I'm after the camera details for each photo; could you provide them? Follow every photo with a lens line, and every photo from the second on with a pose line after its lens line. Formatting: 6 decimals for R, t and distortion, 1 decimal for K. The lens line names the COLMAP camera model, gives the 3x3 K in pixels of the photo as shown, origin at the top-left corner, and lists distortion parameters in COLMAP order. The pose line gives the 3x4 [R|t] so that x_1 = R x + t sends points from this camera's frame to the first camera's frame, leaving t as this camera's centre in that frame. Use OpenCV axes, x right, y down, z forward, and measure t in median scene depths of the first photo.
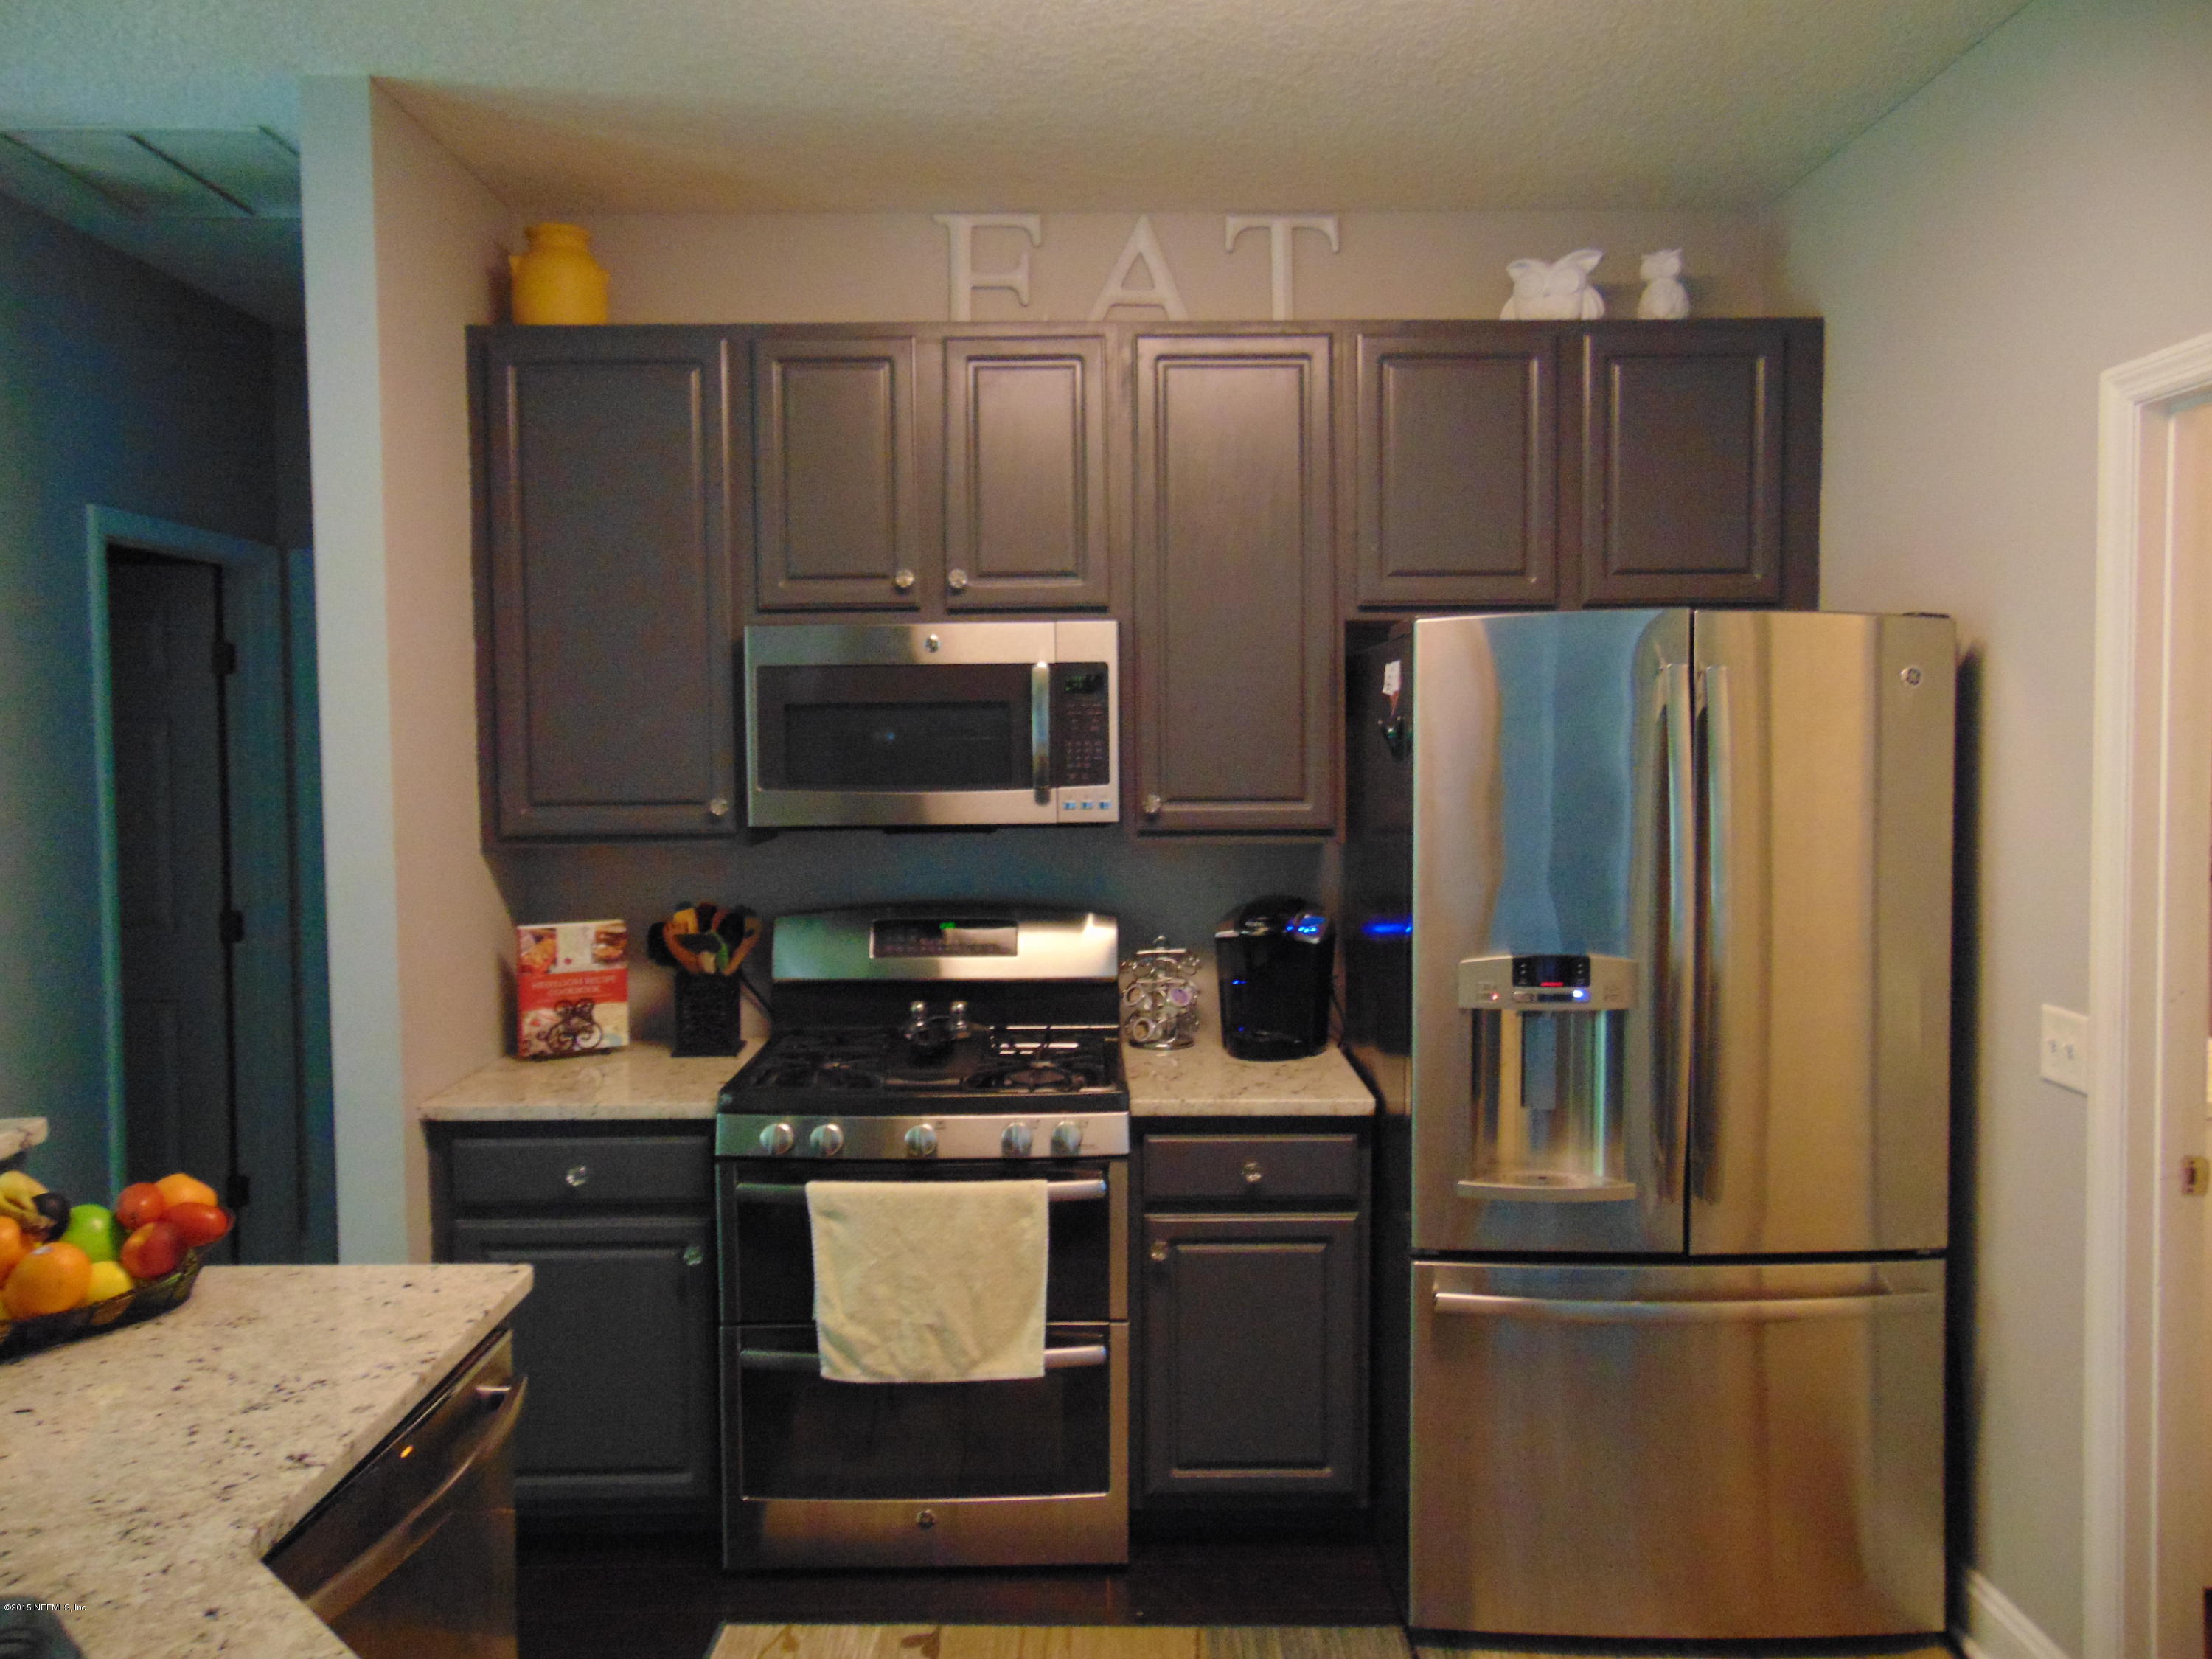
lens RADIAL K [[1651.0, 0, 1106.0], [0, 1651.0, 829.5], [0, 0, 1]] dist [-0.034655, 0.072486]
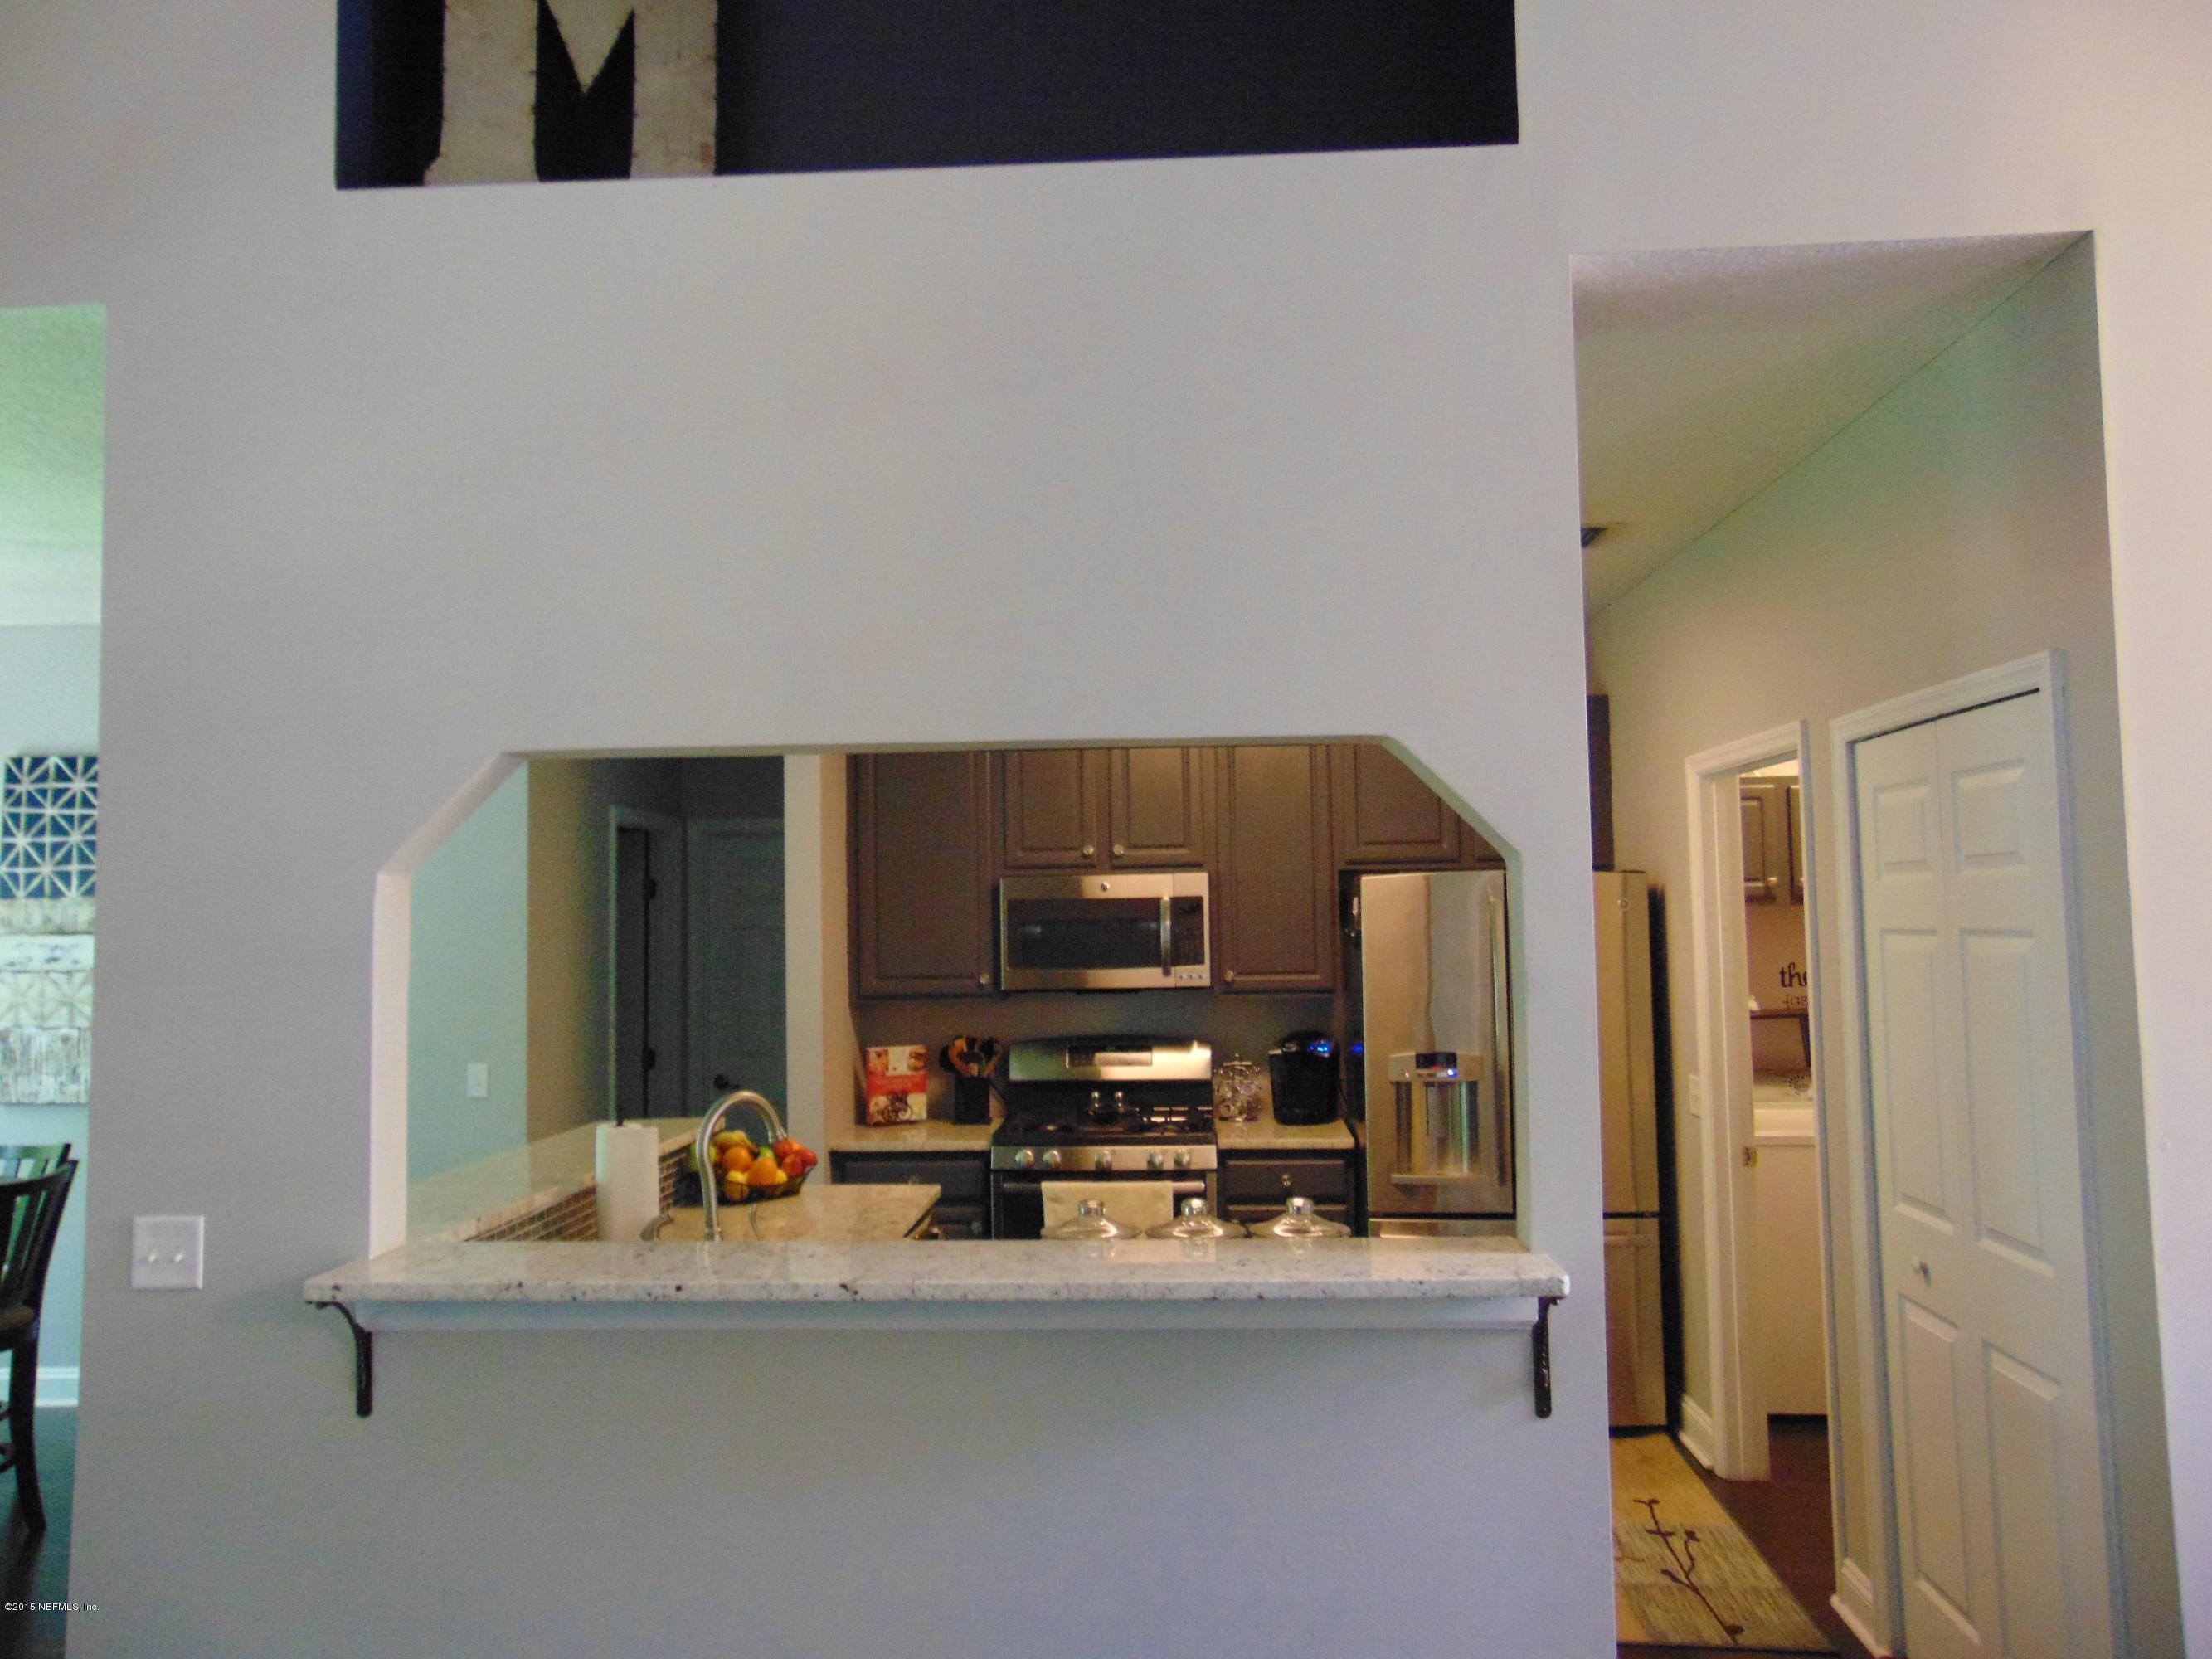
lens RADIAL K [[1649.1, 0, 1098.7], [0, 1649.1, 814.1], [0, 0, 1]] dist [-0.036298, 0.074279]
pose [[0.997453, -0.013658, -0.070010, 0.014478], [0.005089, 0.992622, -0.121145, 0.025675], [0.071148, 0.120480, 0.990163, -0.768877]]
